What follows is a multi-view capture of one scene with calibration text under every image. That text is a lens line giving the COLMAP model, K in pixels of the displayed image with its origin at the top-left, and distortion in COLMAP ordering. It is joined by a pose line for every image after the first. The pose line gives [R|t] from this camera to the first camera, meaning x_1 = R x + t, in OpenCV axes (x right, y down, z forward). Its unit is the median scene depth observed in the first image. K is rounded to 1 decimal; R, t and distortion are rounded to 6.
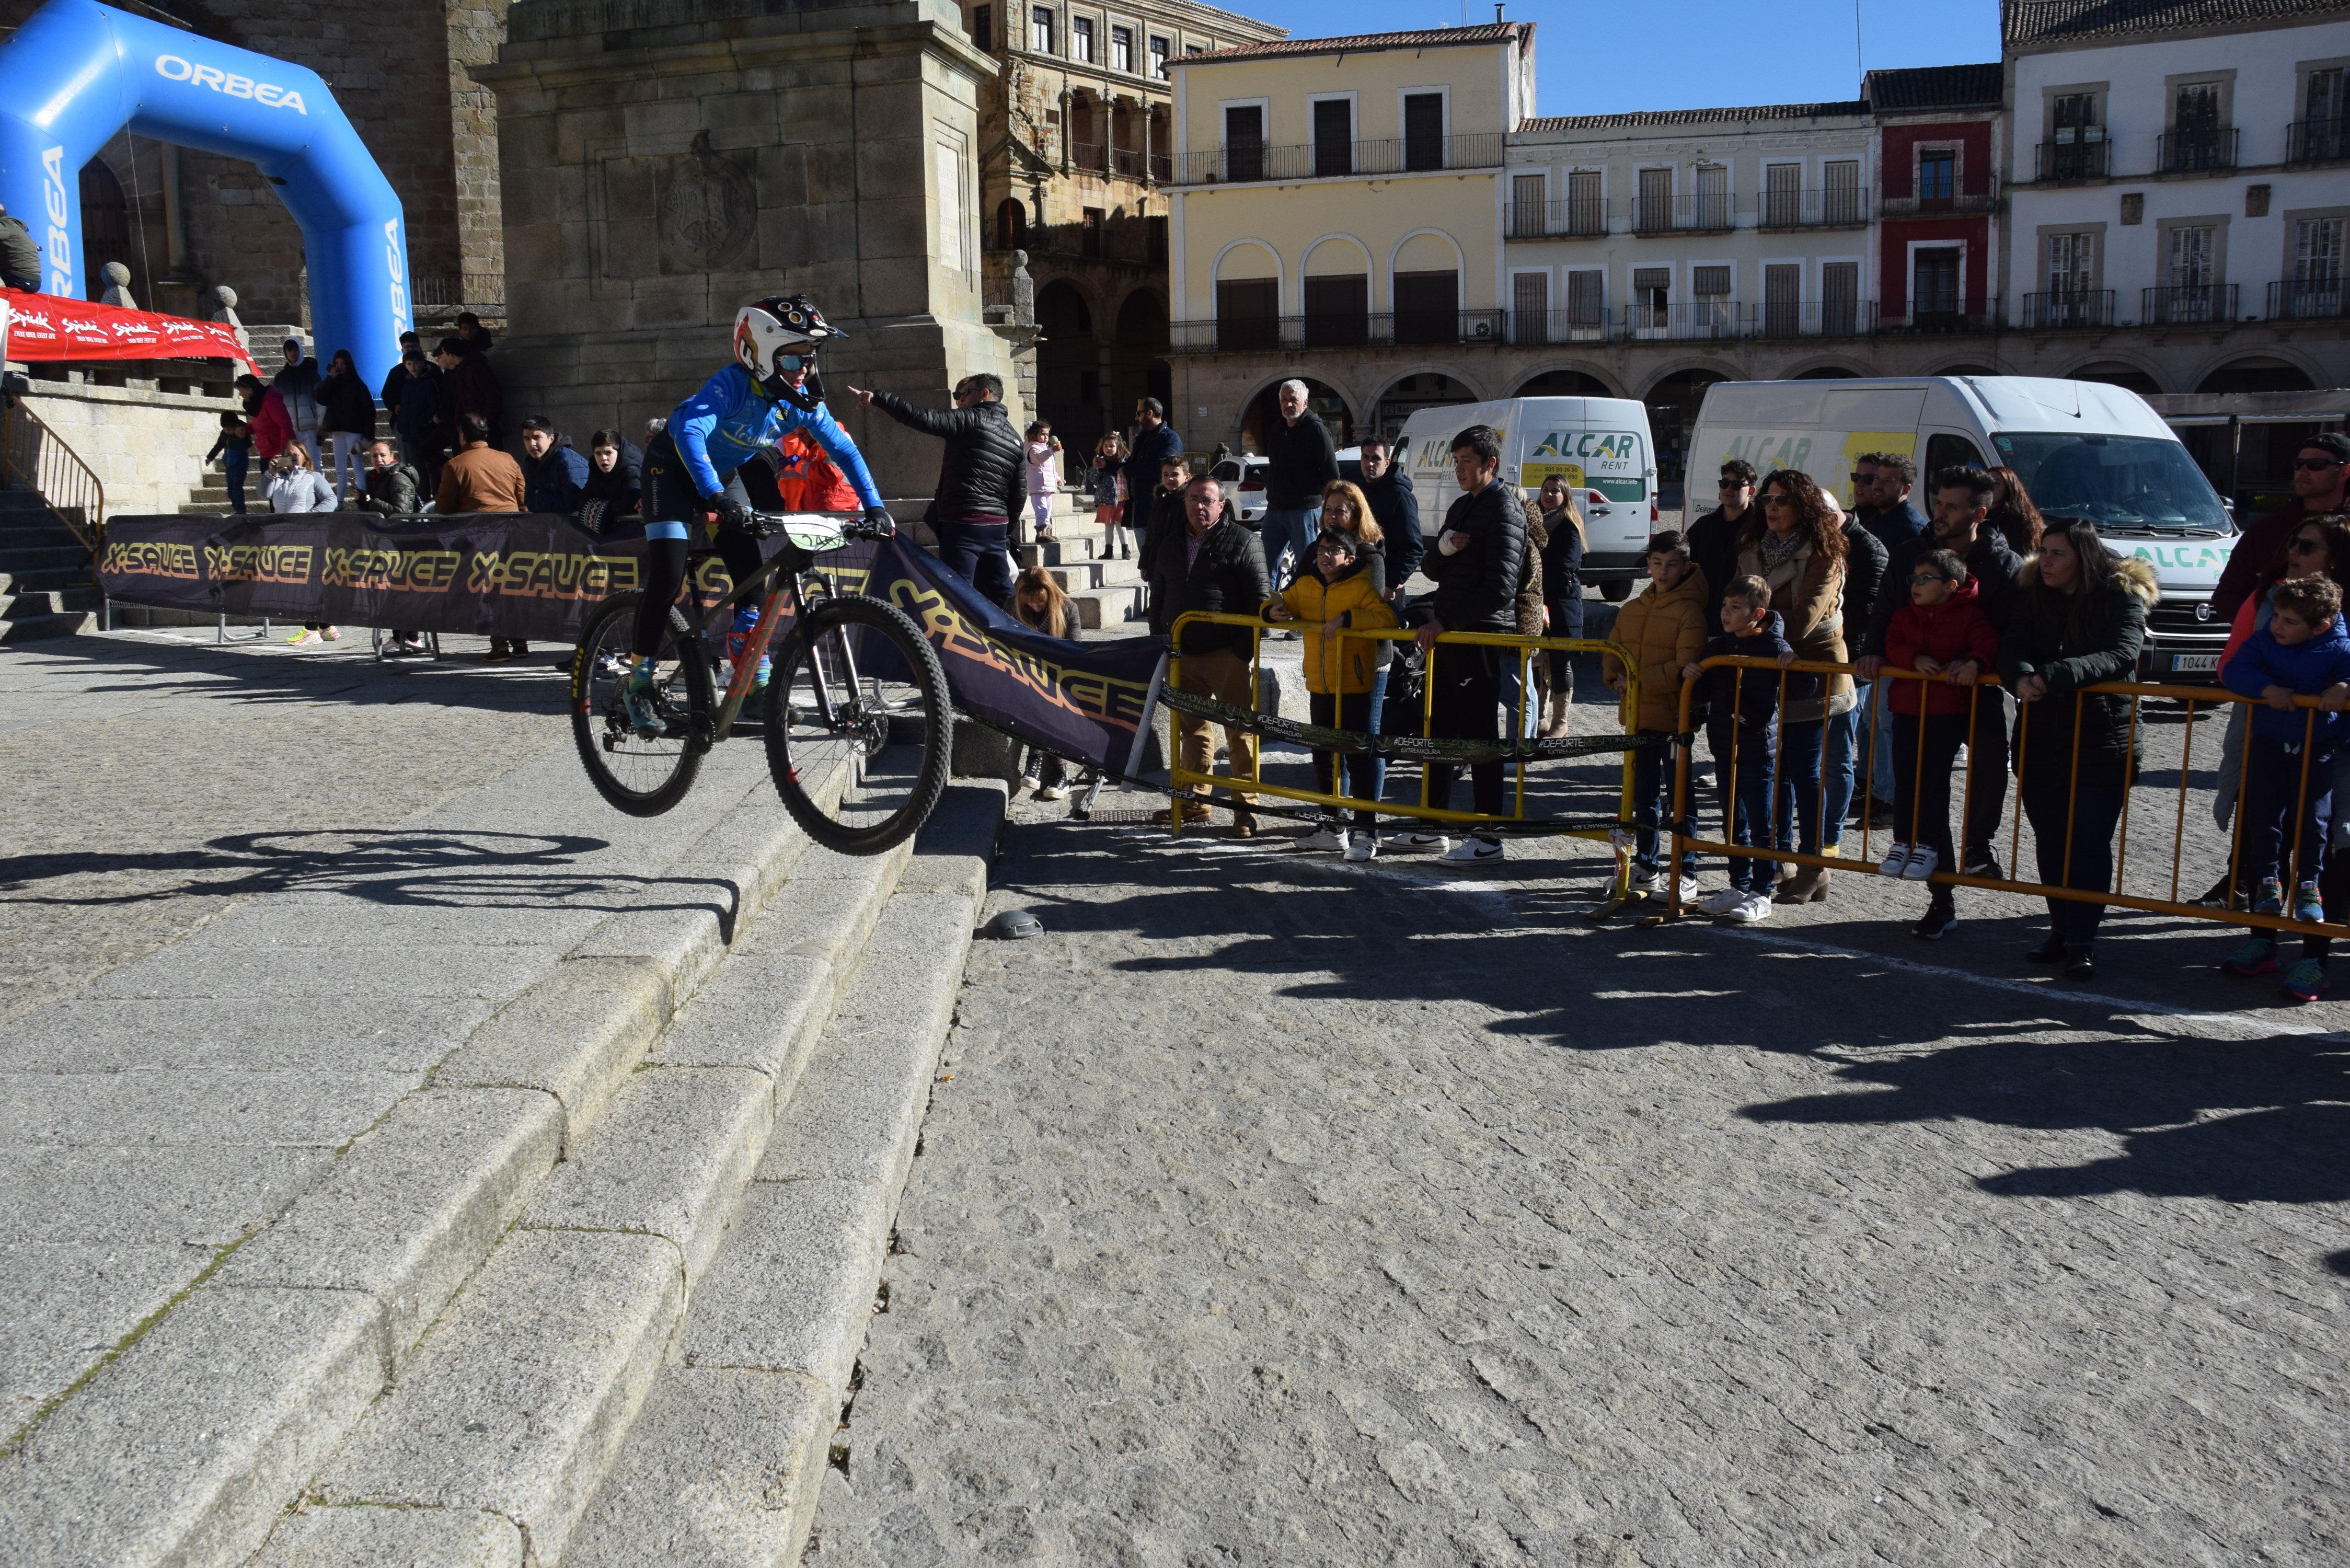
lens RADIAL K [[1857.0, 0, 1167.8], [0, 1857.0, 797.7], [0, 0, 1]] dist [-0.156987, 0.112789]
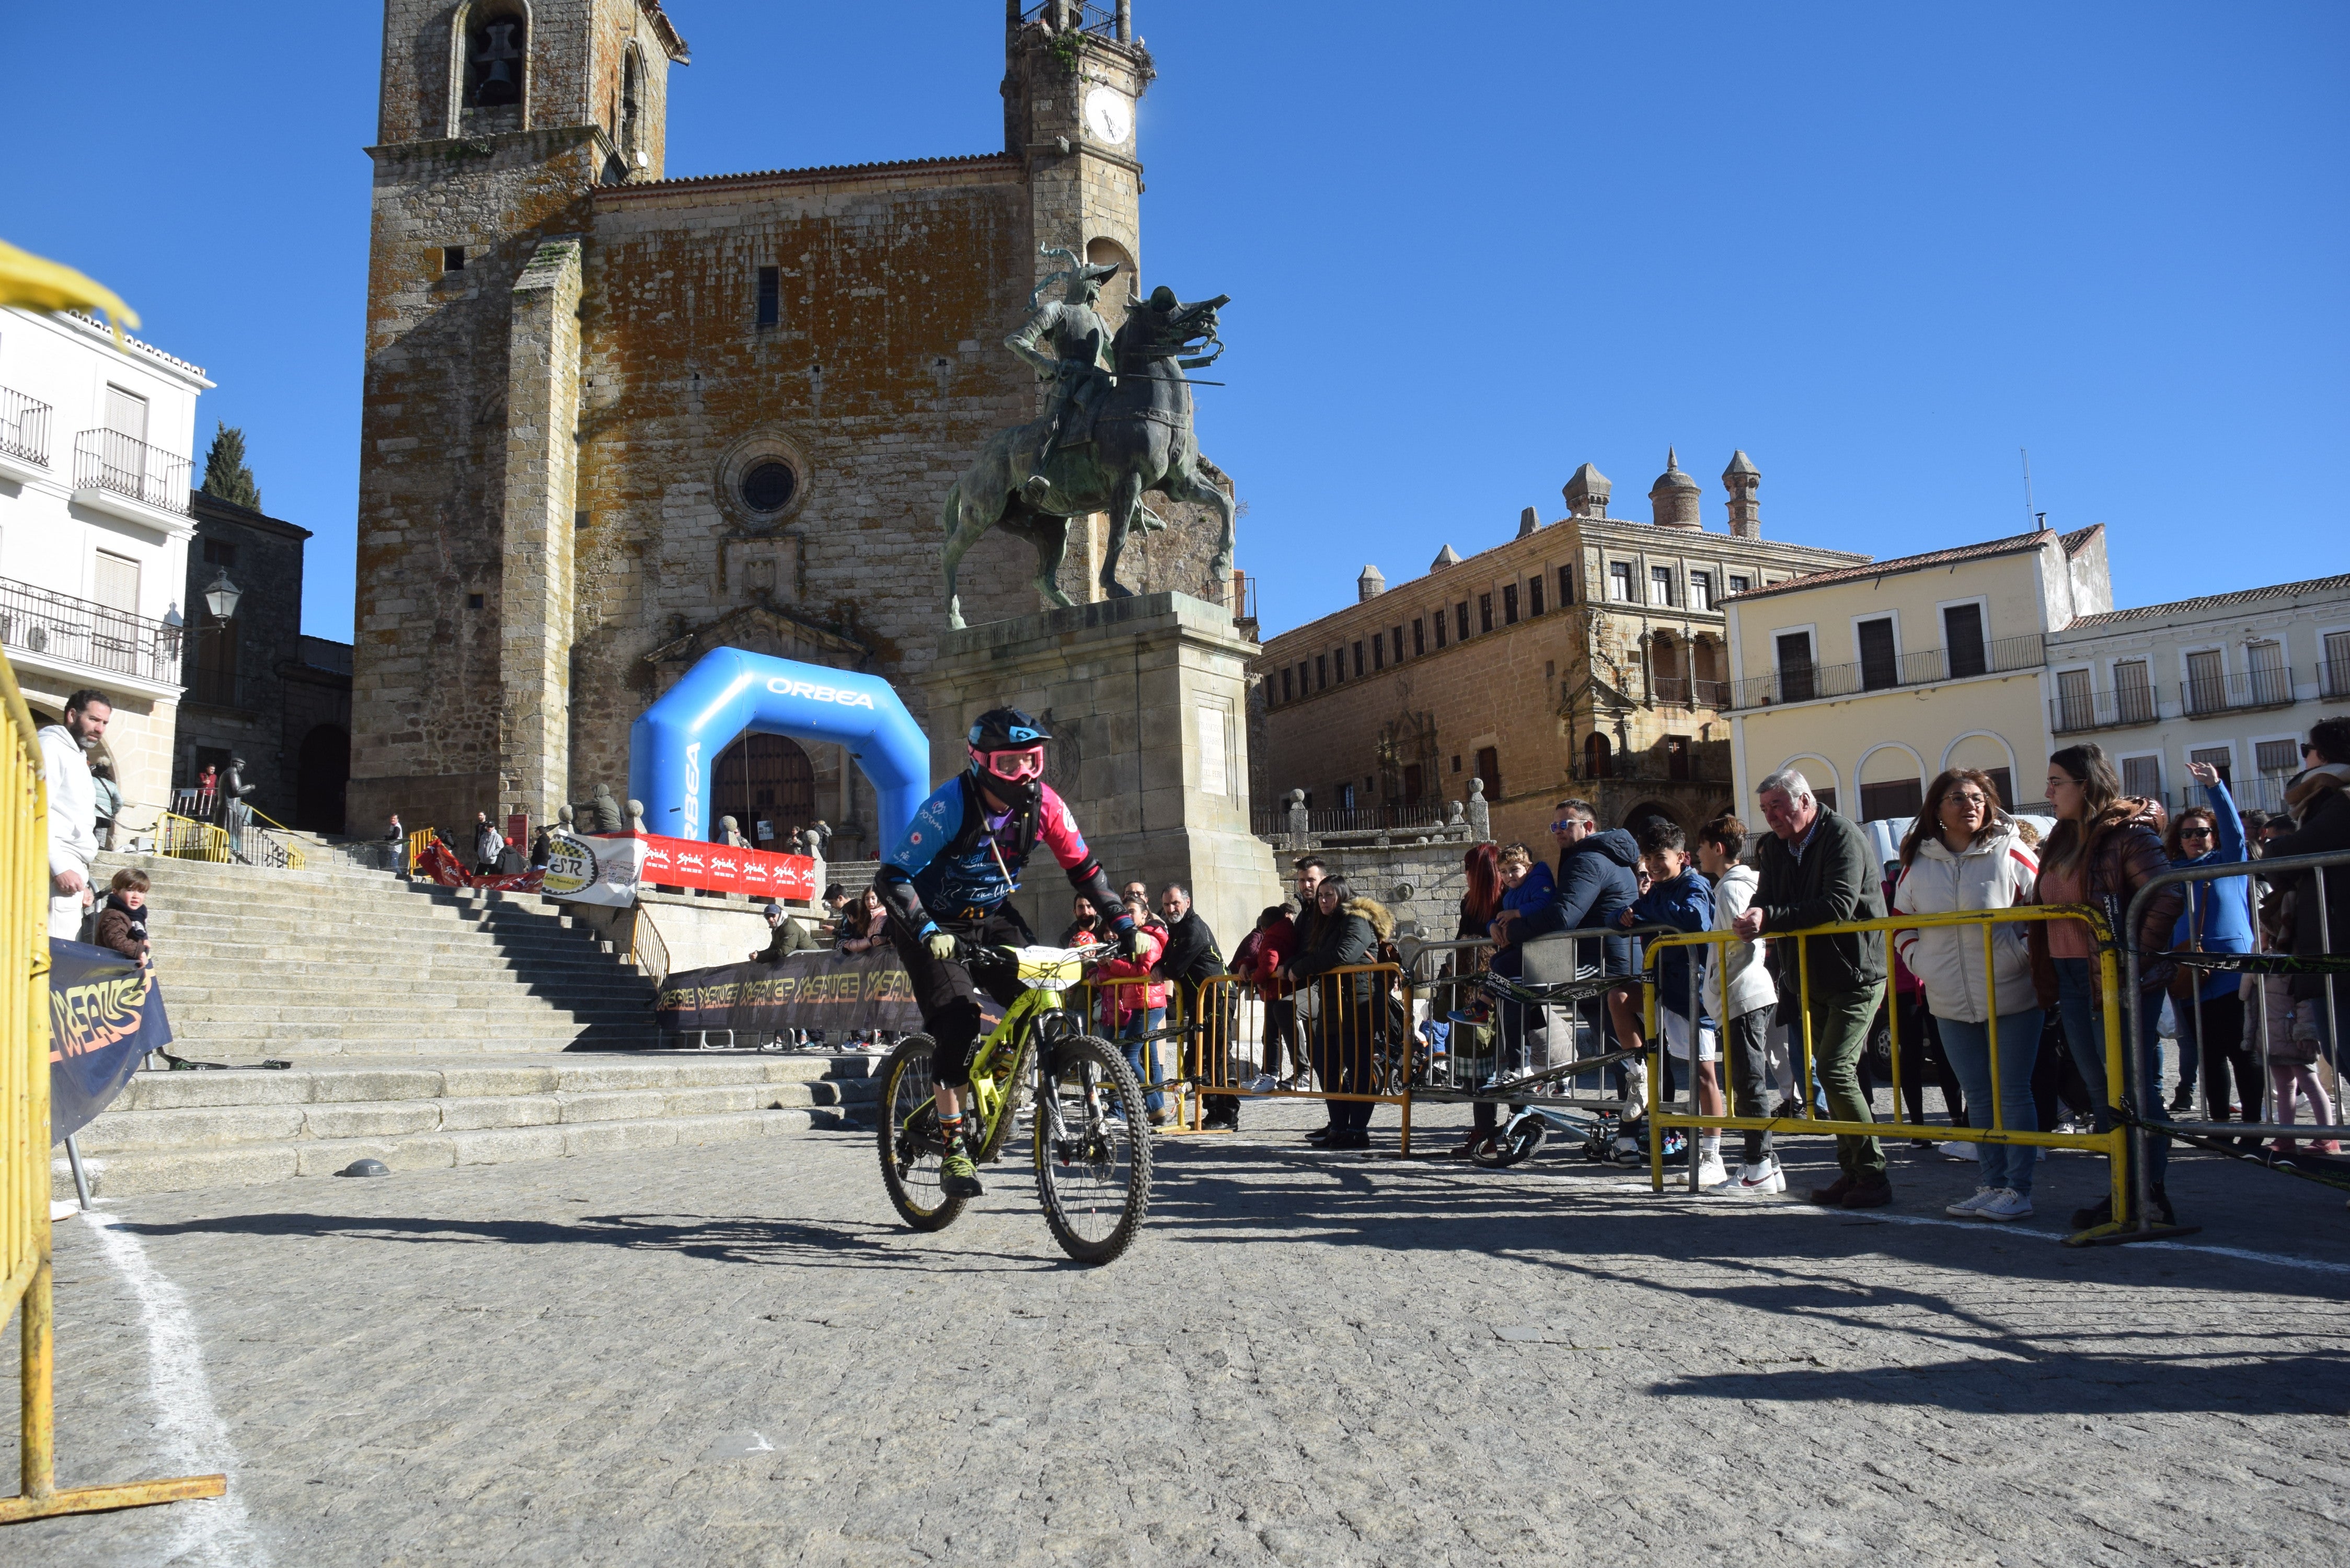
lens RADIAL K [[1895.4, 0, 1186.5], [0, 1895.4, 805.2], [0, 0, 1]] dist [-0.136956, 0.108839]
pose [[0.920138, -0.062392, -0.386591, 0.322481], [-0.048875, 0.961208, -0.271459, 0.084148], [0.388532, 0.268675, 0.881395, -0.206354]]
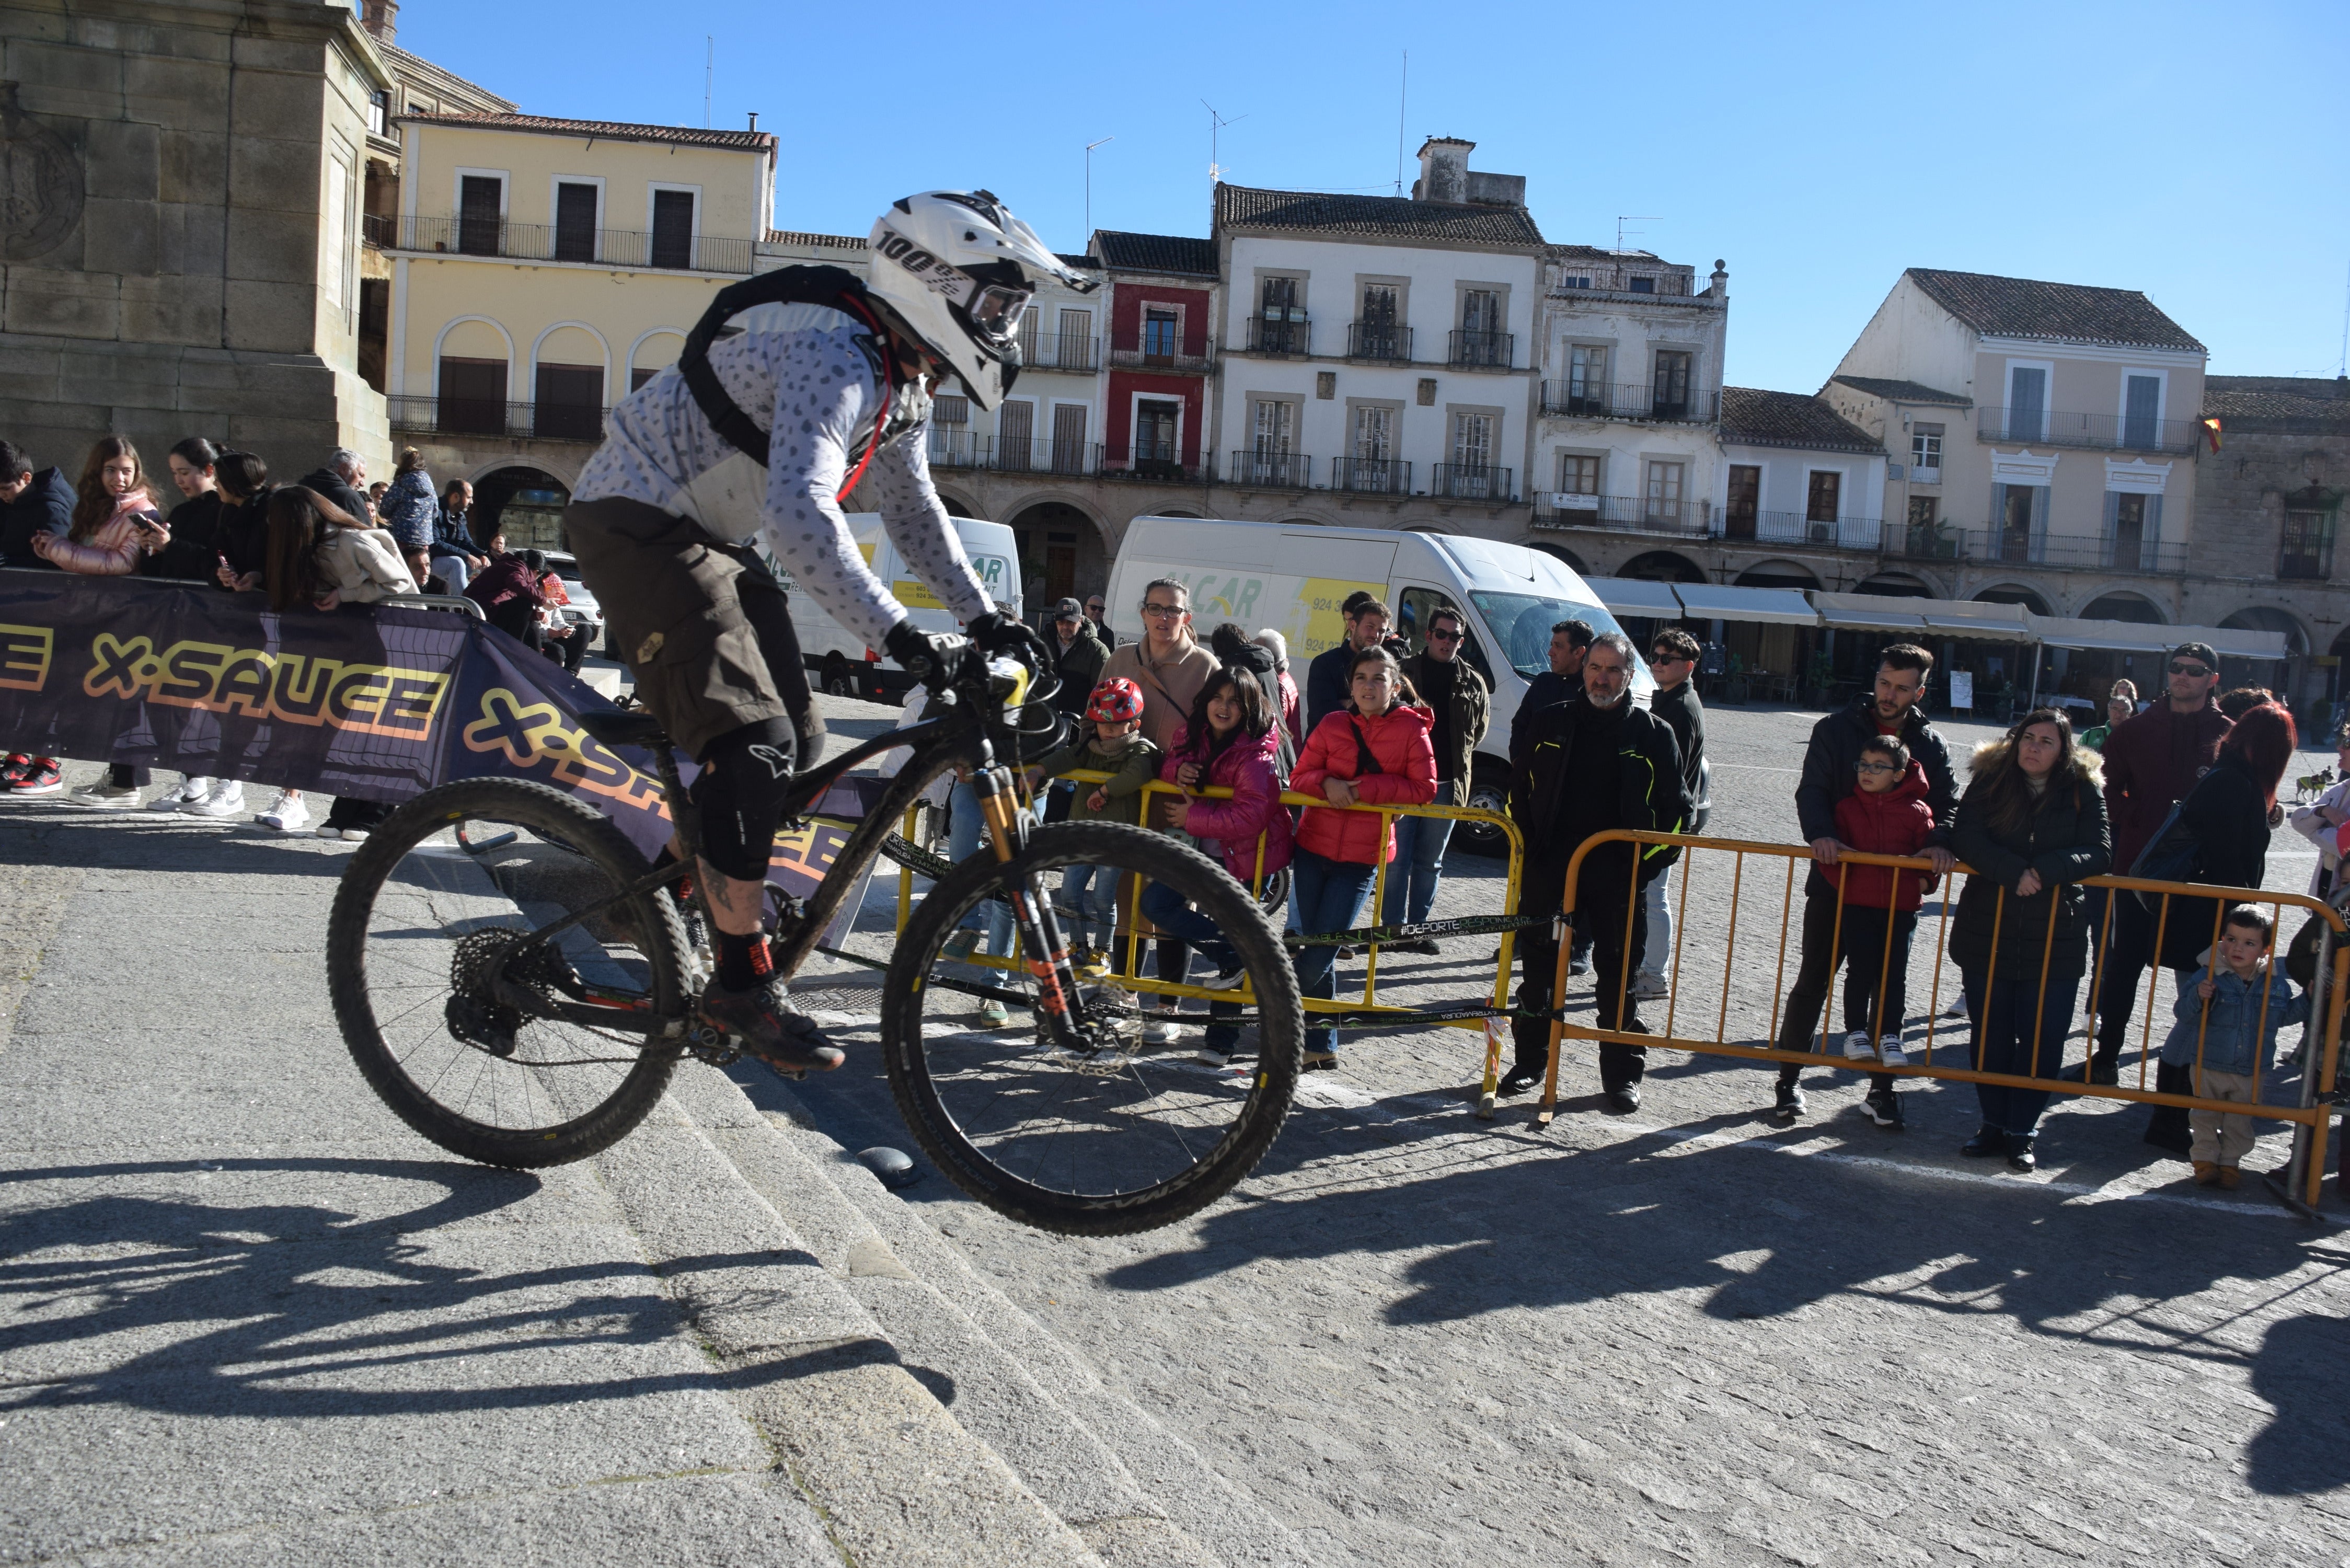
lens RADIAL K [[1835.9, 0, 1187.1], [0, 1835.9, 796.0], [0, 0, 1]] dist [-0.172916, 0.124795]
pose [[0.888520, 0.030828, 0.457800, -0.103278], [-0.003535, 0.998171, -0.060356, -0.012351], [-0.458823, 0.052009, 0.887004, 0.088222]]
